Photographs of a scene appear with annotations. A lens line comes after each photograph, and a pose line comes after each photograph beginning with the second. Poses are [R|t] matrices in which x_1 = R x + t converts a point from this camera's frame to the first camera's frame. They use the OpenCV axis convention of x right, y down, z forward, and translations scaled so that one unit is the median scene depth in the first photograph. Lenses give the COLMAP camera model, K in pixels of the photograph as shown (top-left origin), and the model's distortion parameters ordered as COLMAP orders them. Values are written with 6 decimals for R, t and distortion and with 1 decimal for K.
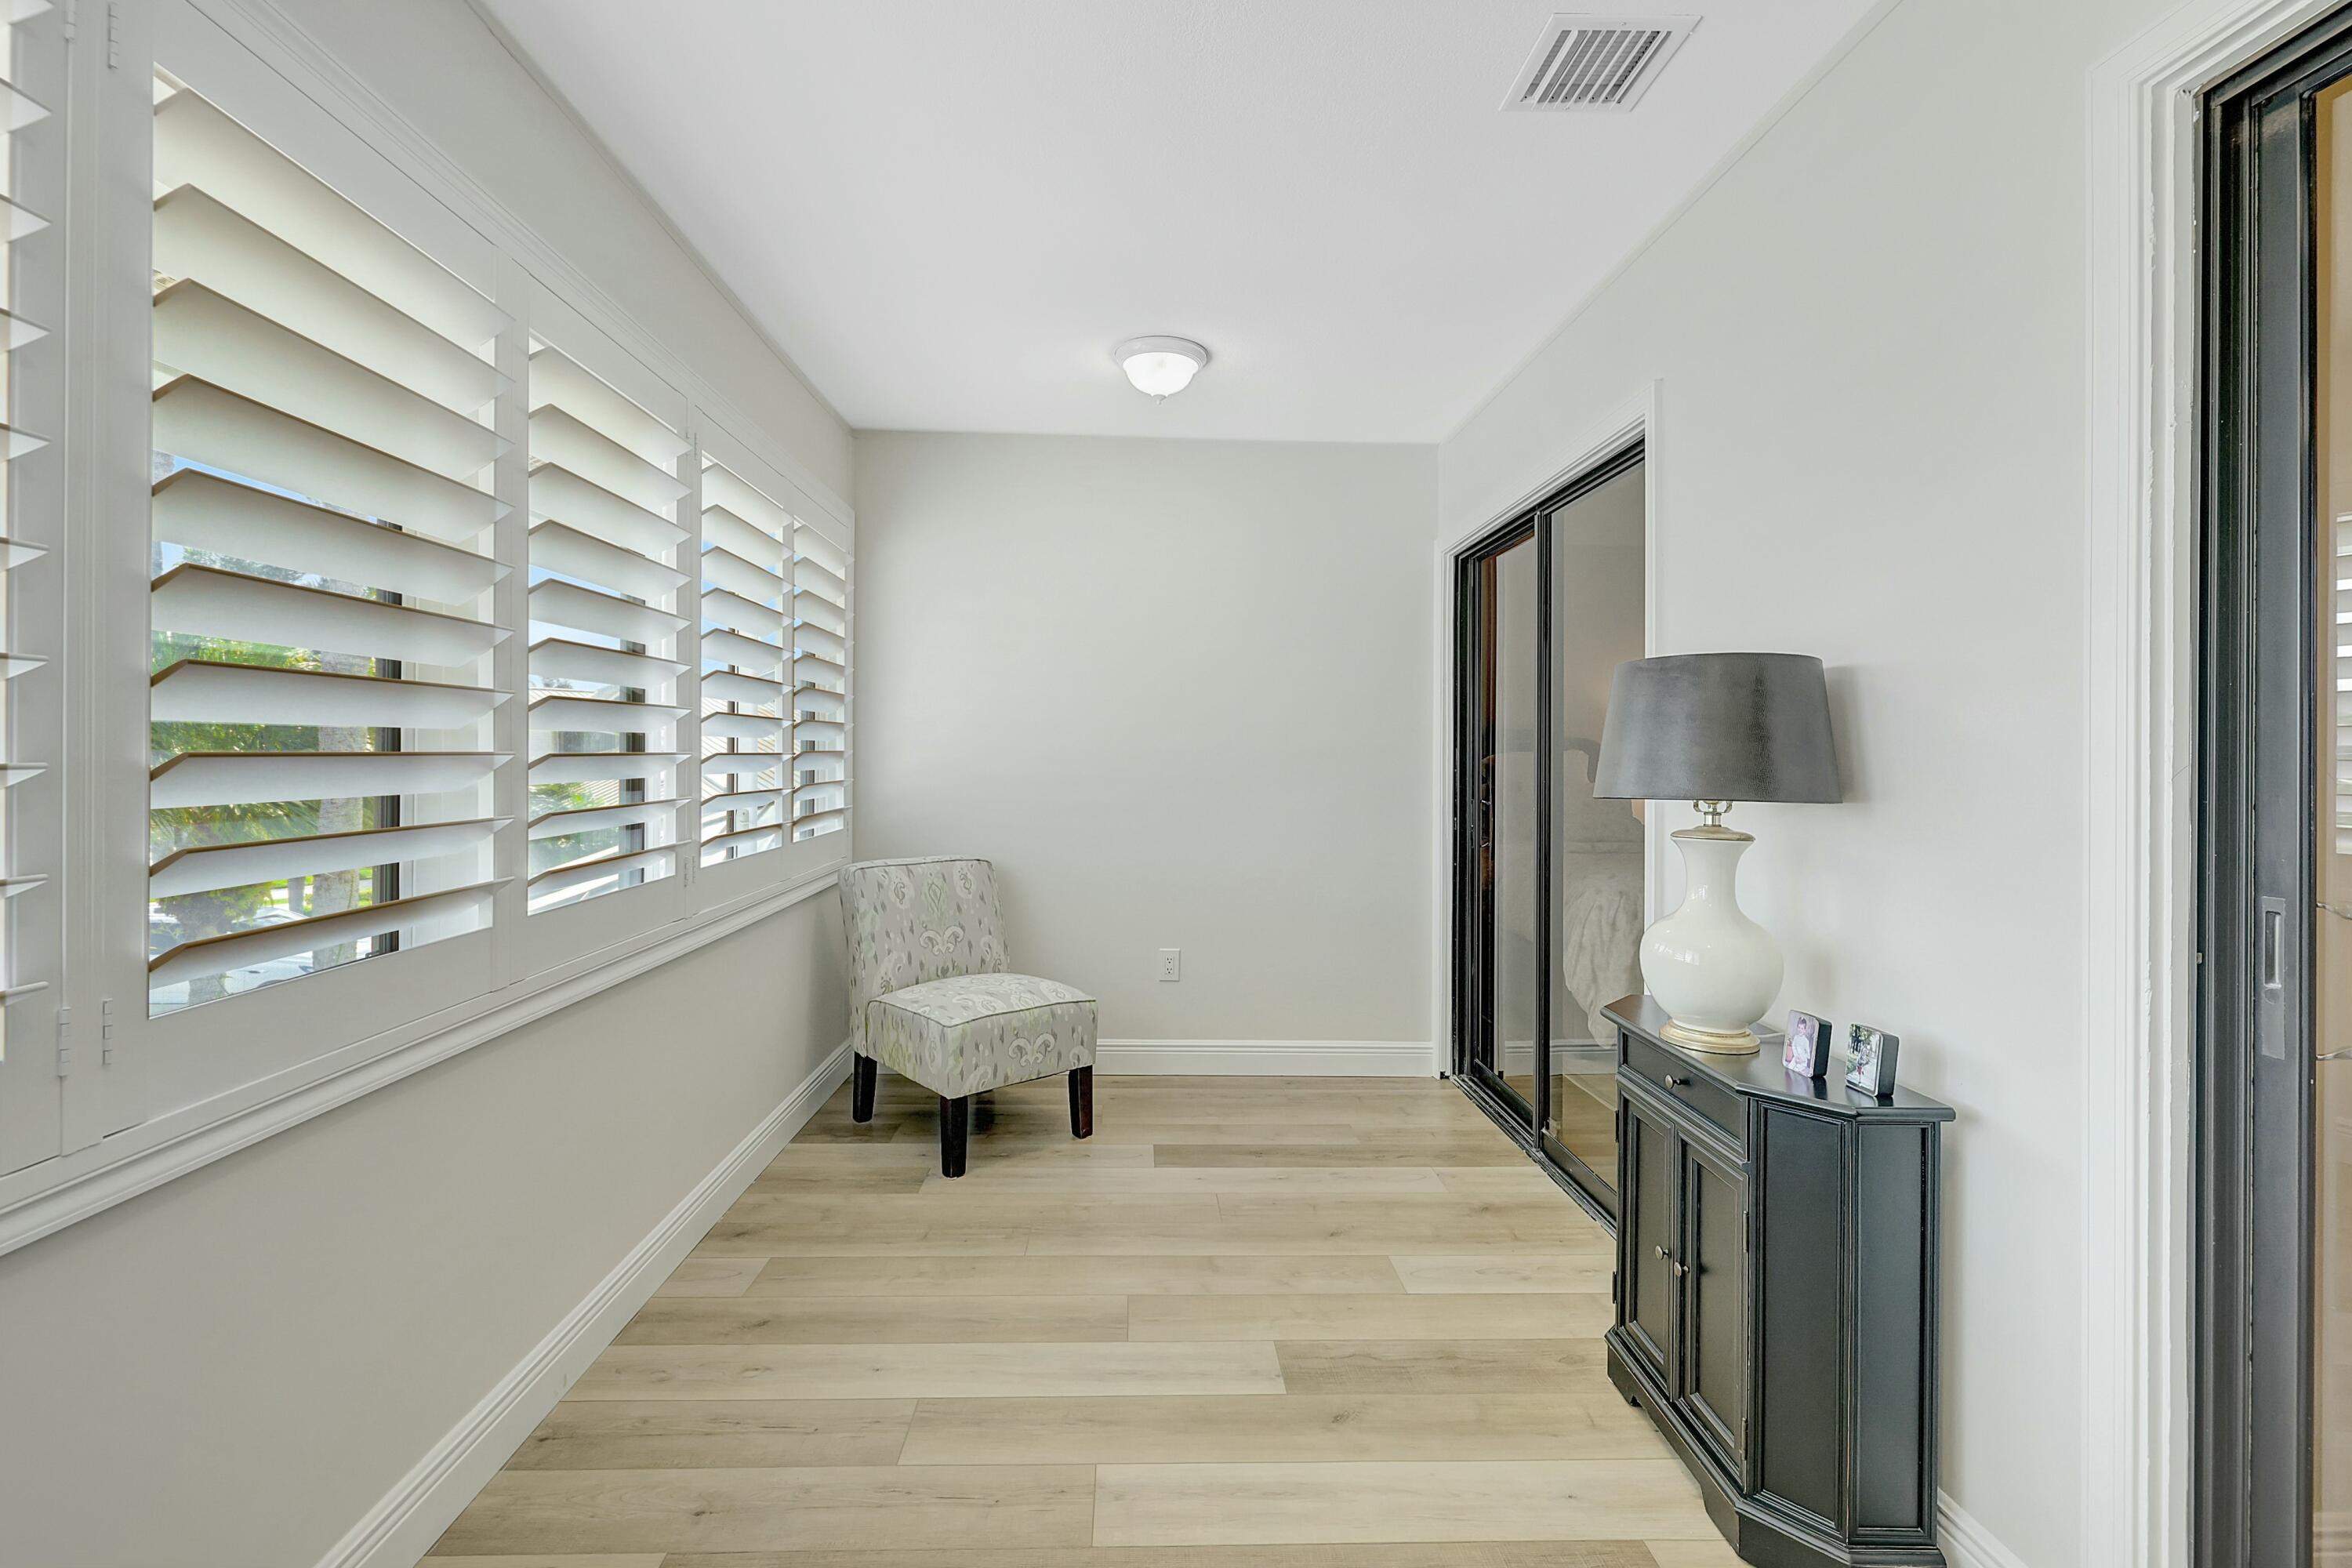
lens RADIAL K [[999.3, 0, 1163.6], [0, 999.3, 759.3], [0, 0, 1]] dist [0.002433, -0.000048]
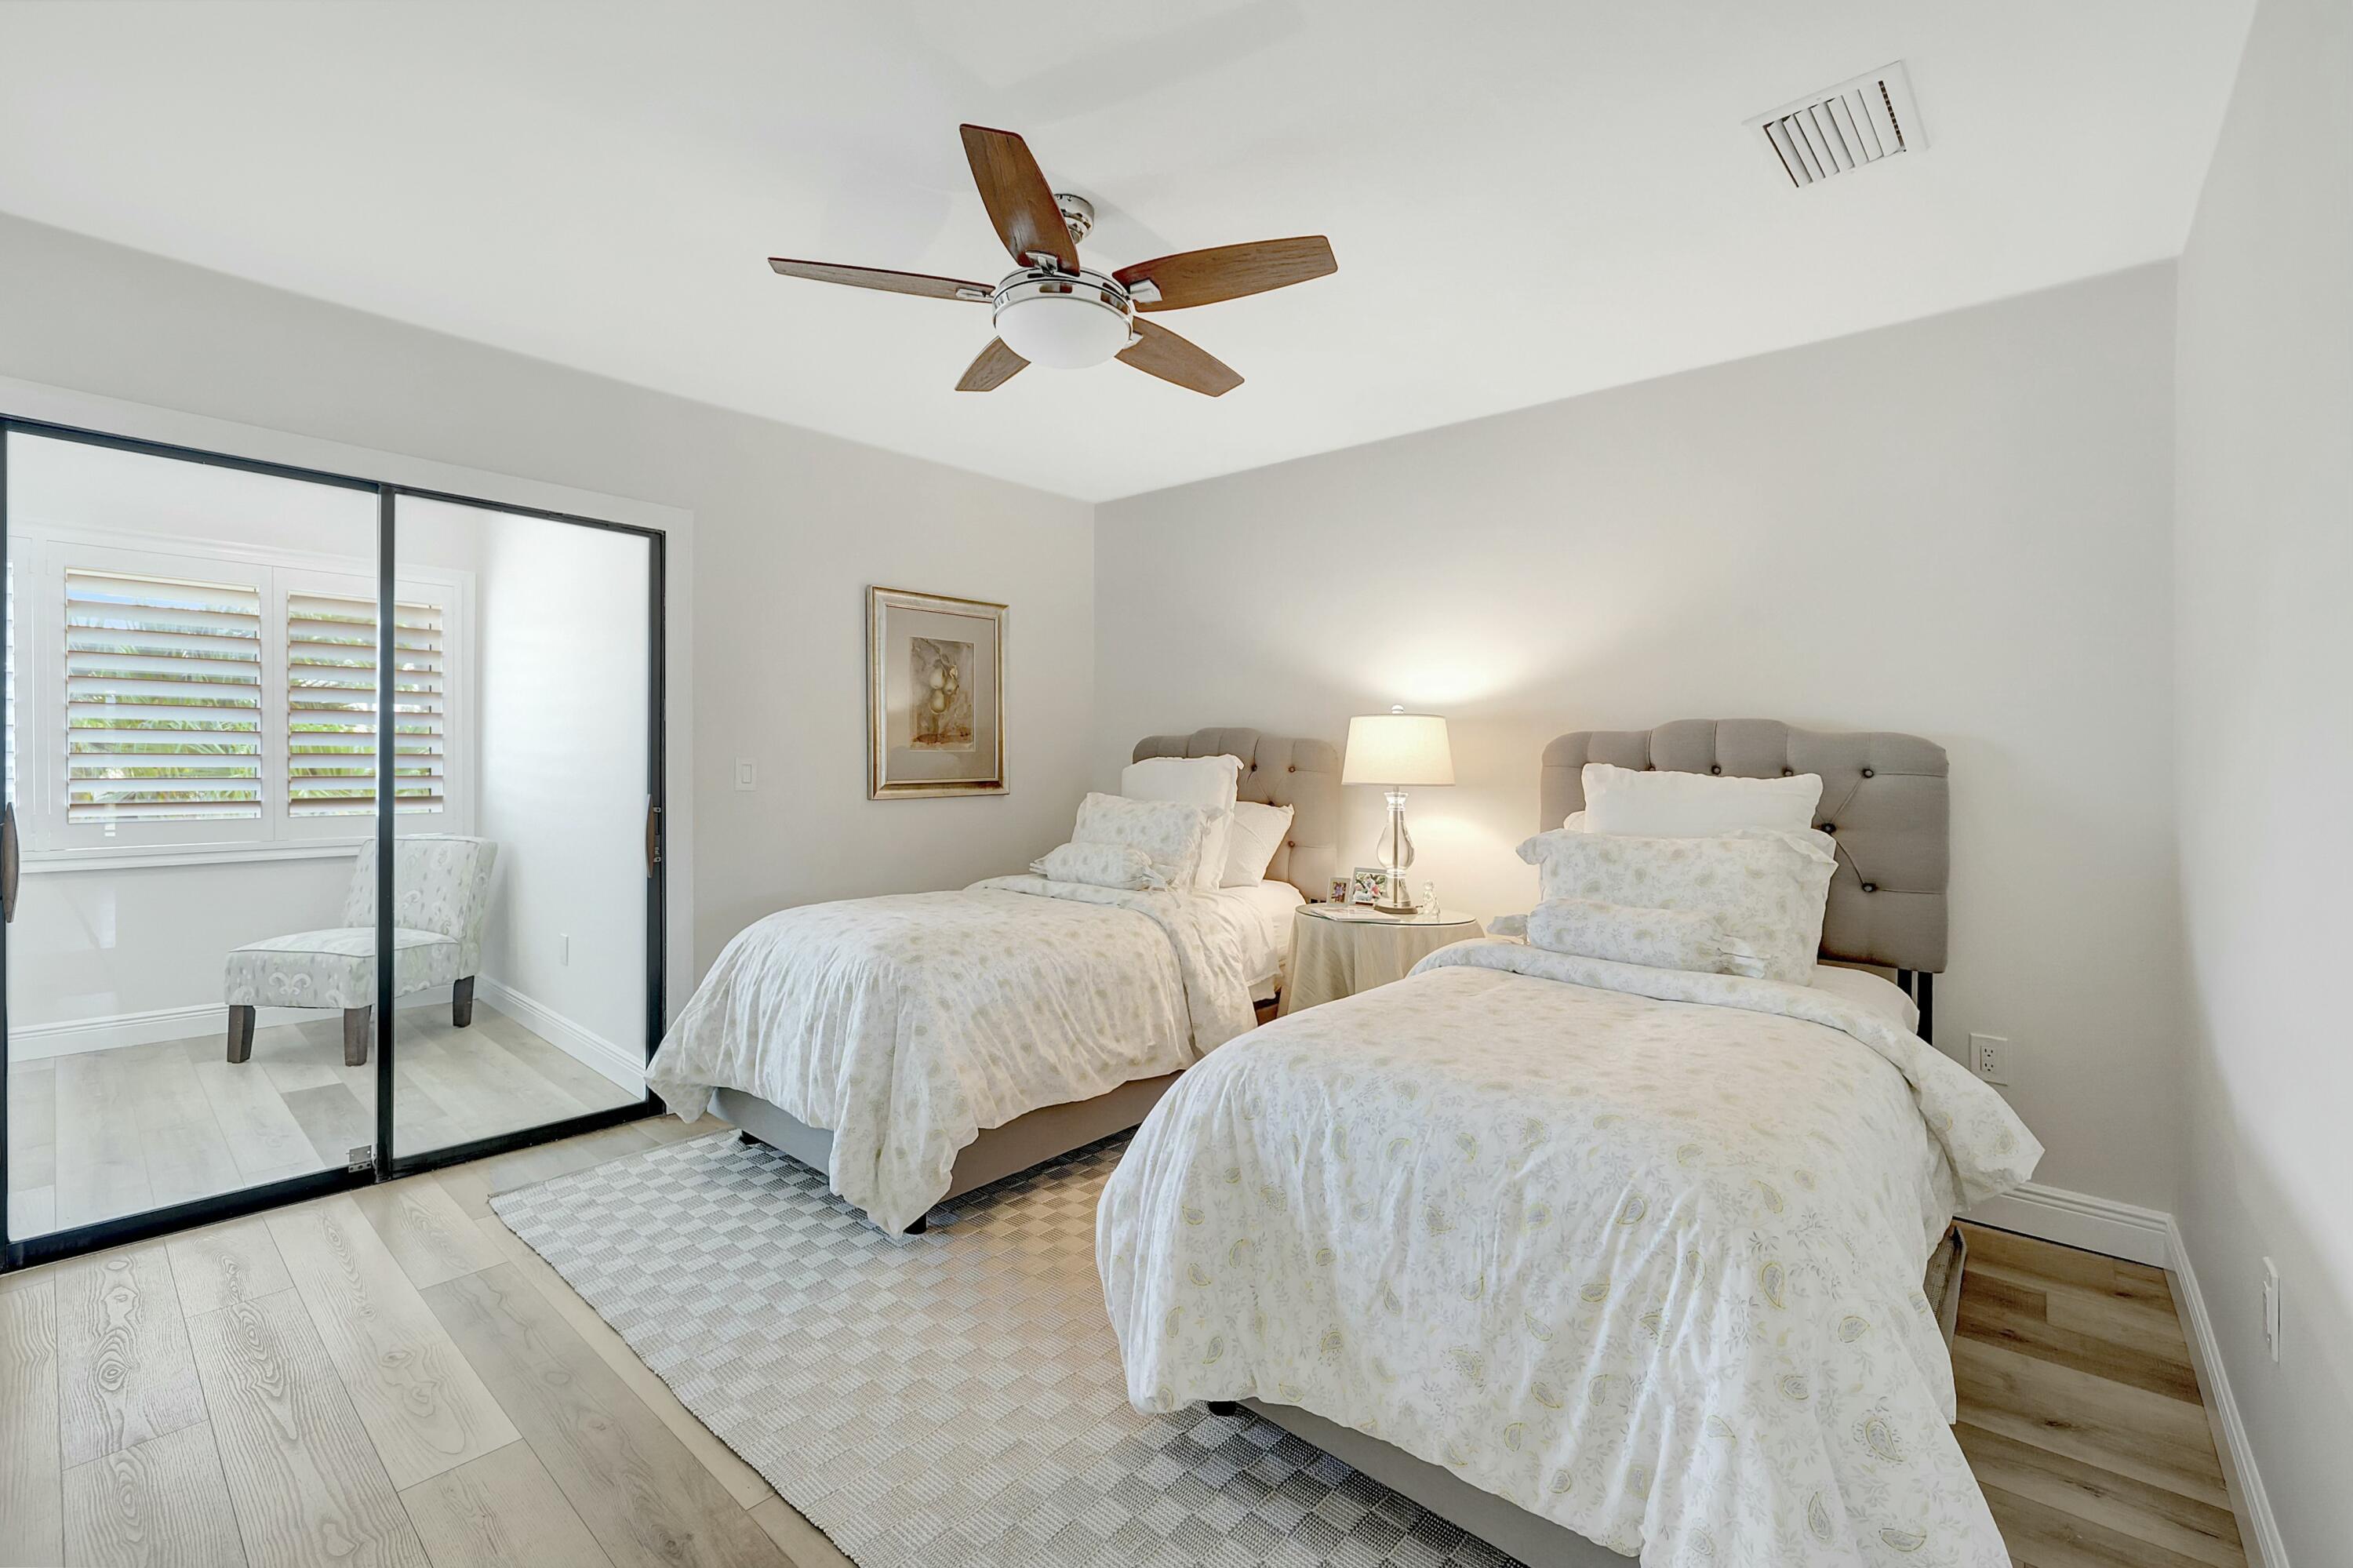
lens RADIAL K [[999.8, 0, 1182.9], [0, 999.8, 776.4], [0, 0, 1]] dist [0.002433, -0.000048]
pose [[0.720948, 0.011564, -0.692893, 2.361599], [-0.006880, 0.999931, 0.009530, 0.003000], [0.692956, -0.002103, 0.720977, 1.276647]]
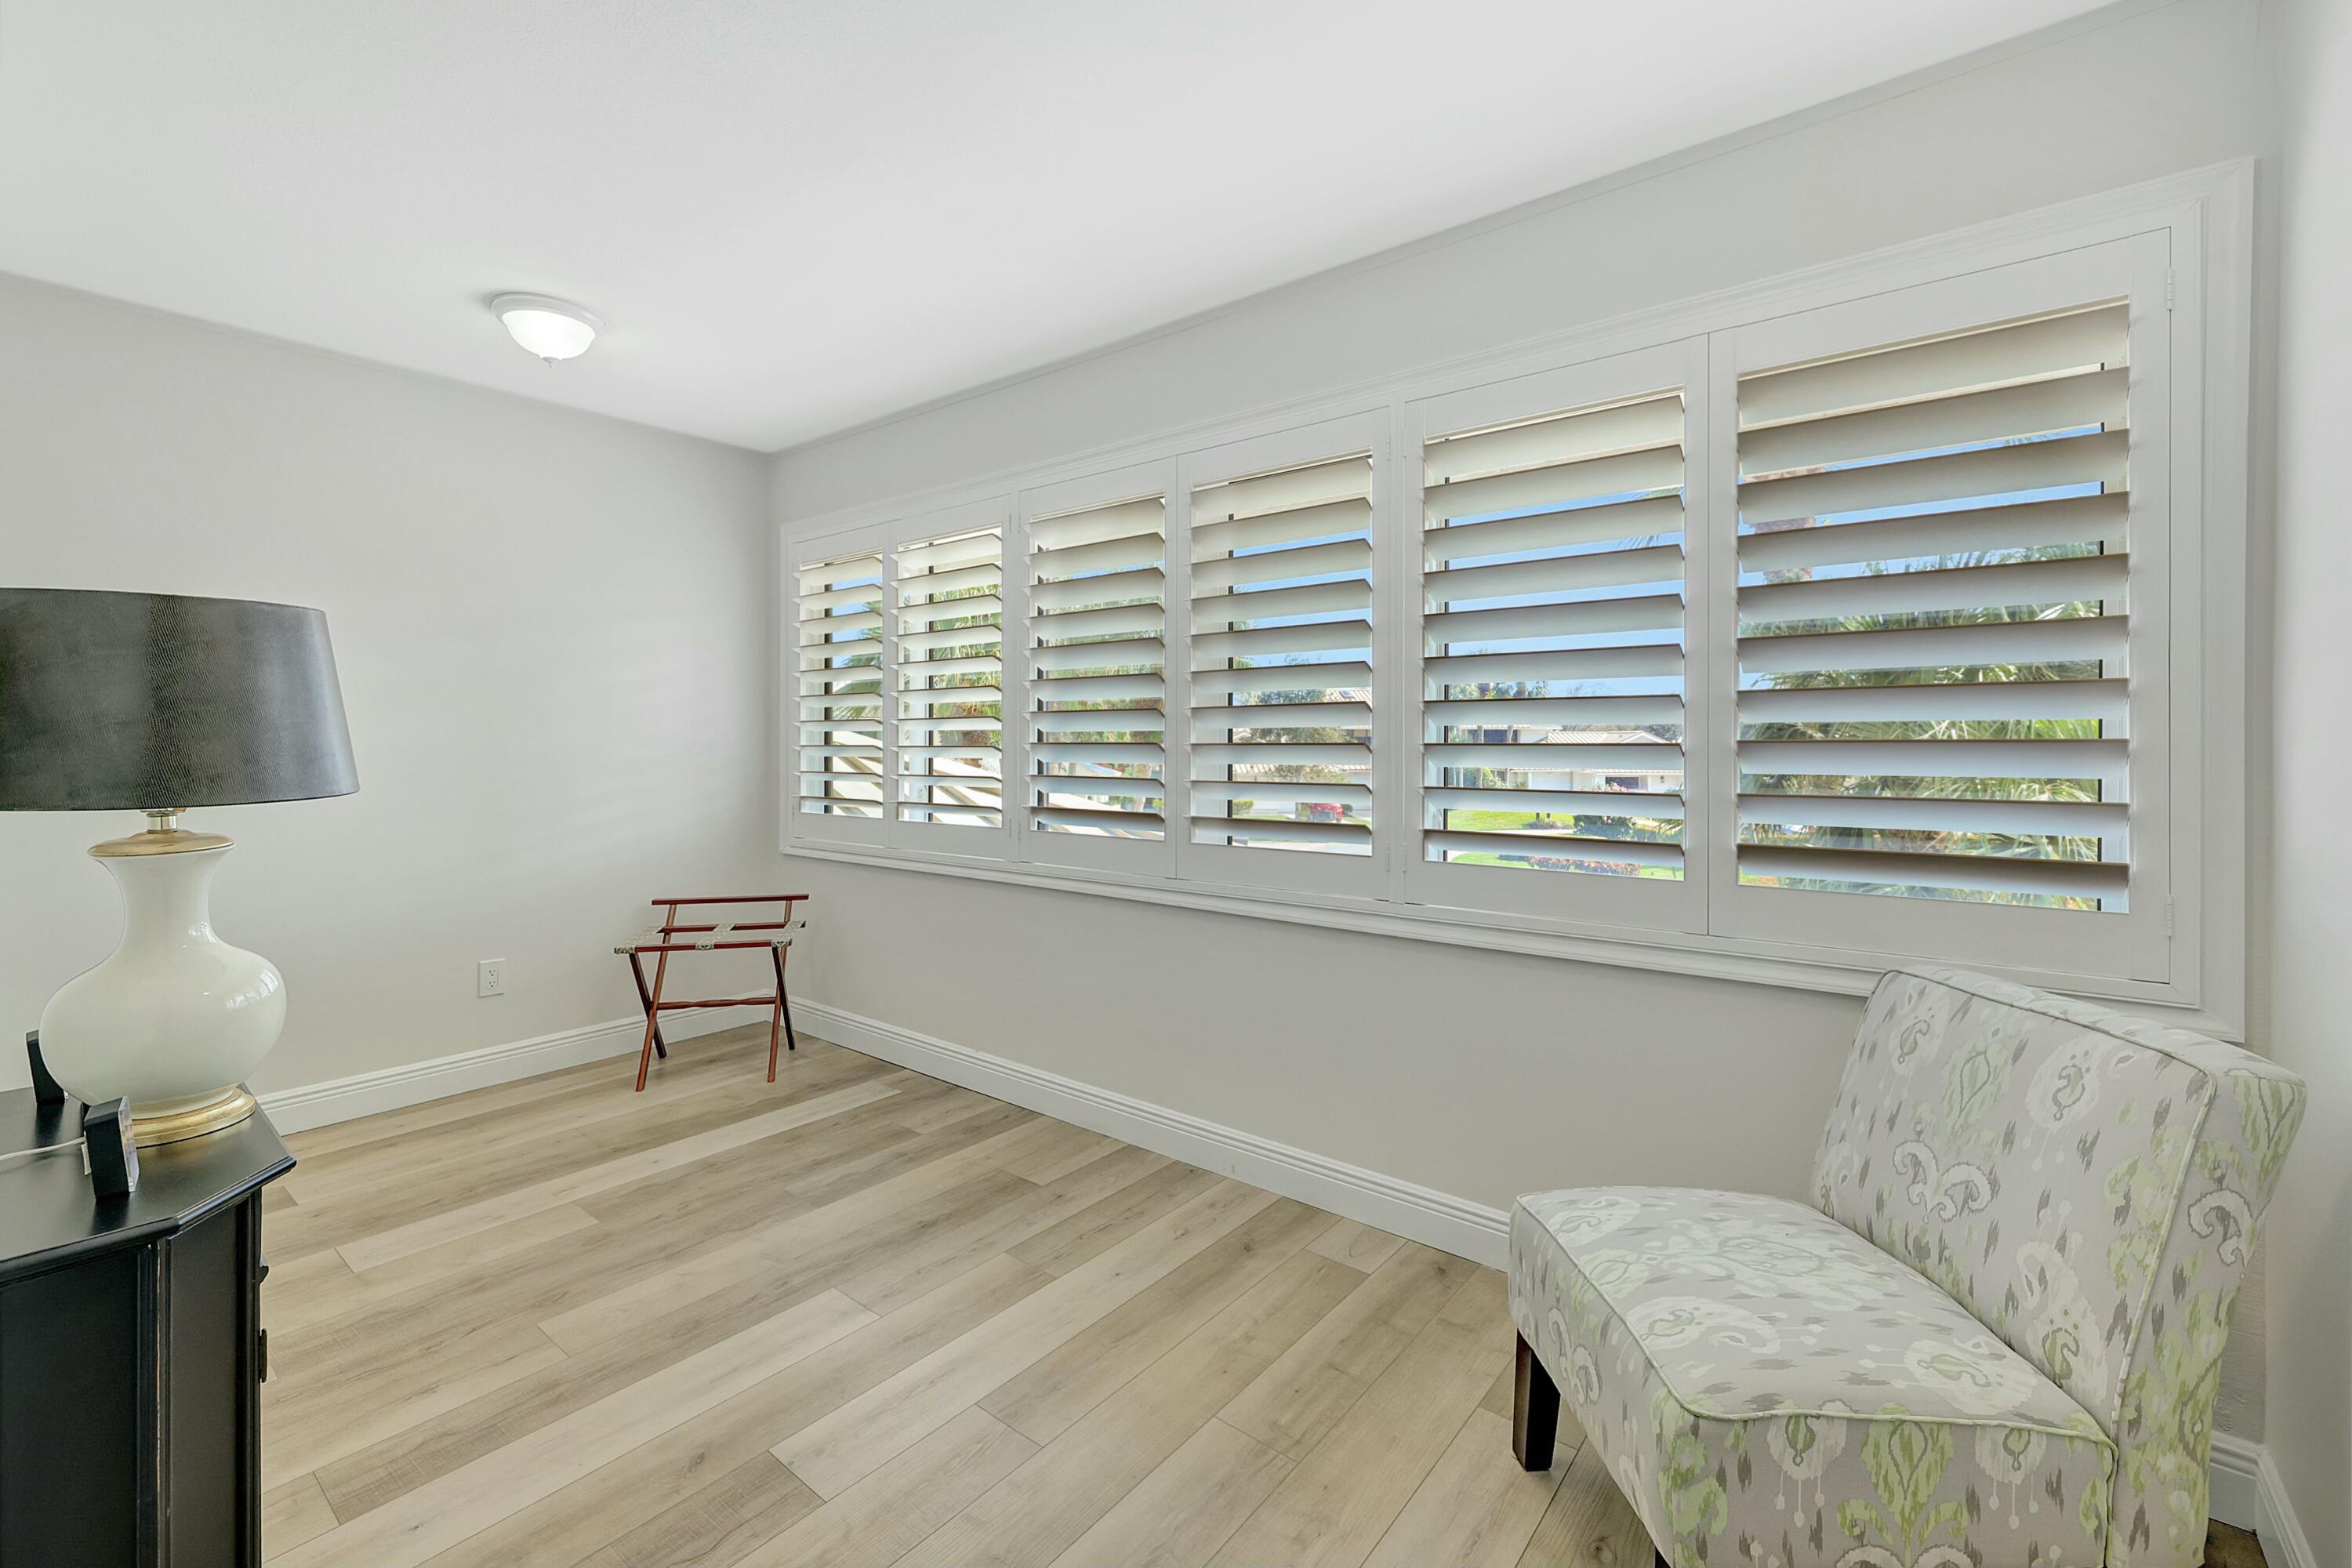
lens RADIAL K [[999.3, 0, 1174.8], [0, 999.3, 759.7], [0, 0, 1]] dist [0.002433, -0.000048]
pose [[-0.649828, 0.004849, -0.760066, 0.525211], [-0.008480, 0.999871, 0.013629, -0.003991], [0.760034, 0.015302, -0.649703, 1.714191]]
